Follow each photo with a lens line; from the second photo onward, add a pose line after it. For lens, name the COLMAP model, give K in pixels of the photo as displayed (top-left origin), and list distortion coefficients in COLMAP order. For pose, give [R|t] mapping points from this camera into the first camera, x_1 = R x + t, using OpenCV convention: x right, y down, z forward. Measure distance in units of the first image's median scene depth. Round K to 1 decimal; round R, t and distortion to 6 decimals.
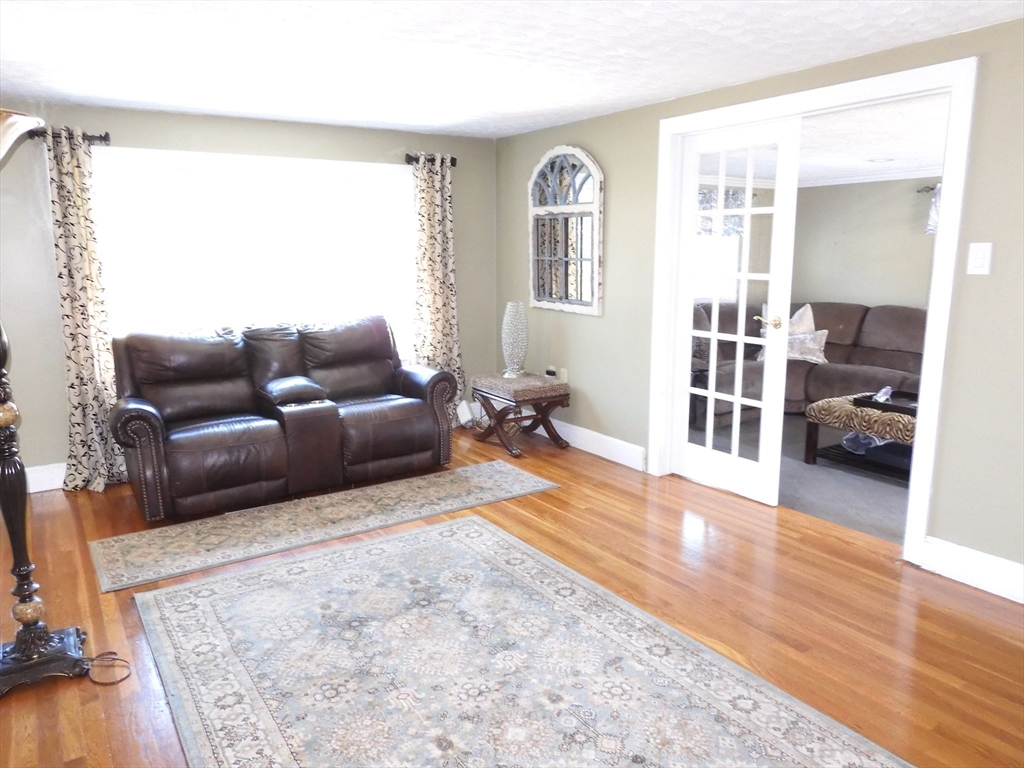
lens RADIAL K [[745.8, 0, 512.0], [0, 745.8, 384.0], [0, 0, 1]] dist [0.010724, -0.006176]
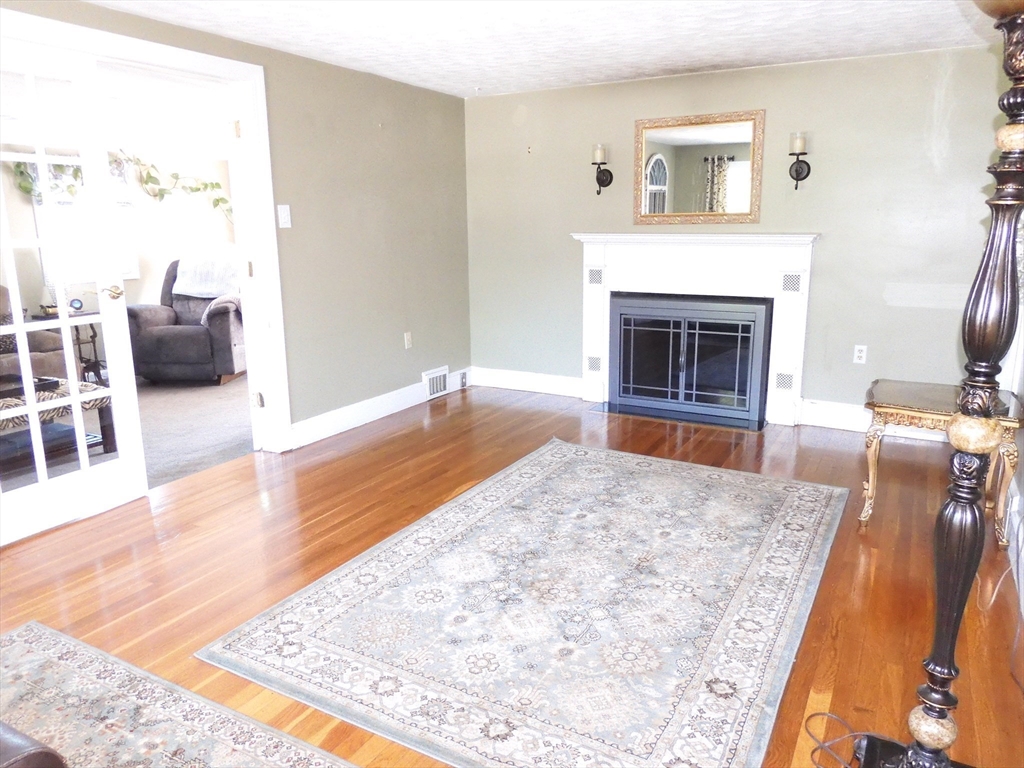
lens RADIAL K [[745.8, 0, 512.0], [0, 745.8, 384.0], [0, 0, 1]] dist [0.010724, -0.006176]
pose [[-0.466735, -0.178520, 0.866193, -0.815756], [0.175855, 0.941125, 0.288720, -0.192403], [-0.866737, 0.287080, -0.407862, 1.236124]]
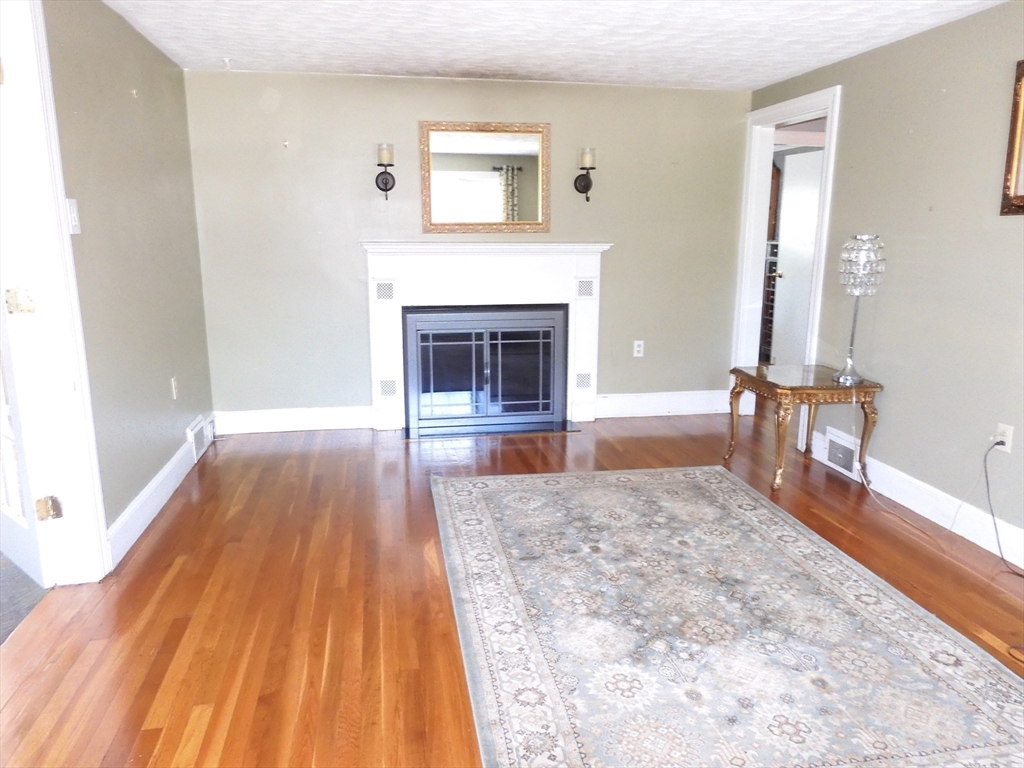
lens RADIAL K [[745.8, 0, 512.0], [0, 745.8, 384.0], [0, 0, 1]] dist [0.010724, -0.006176]
pose [[-0.920809, -0.073222, 0.383079, -0.222167], [0.079461, 0.926395, 0.368073, -0.263312], [-0.381834, 0.369365, -0.847214, 1.571981]]
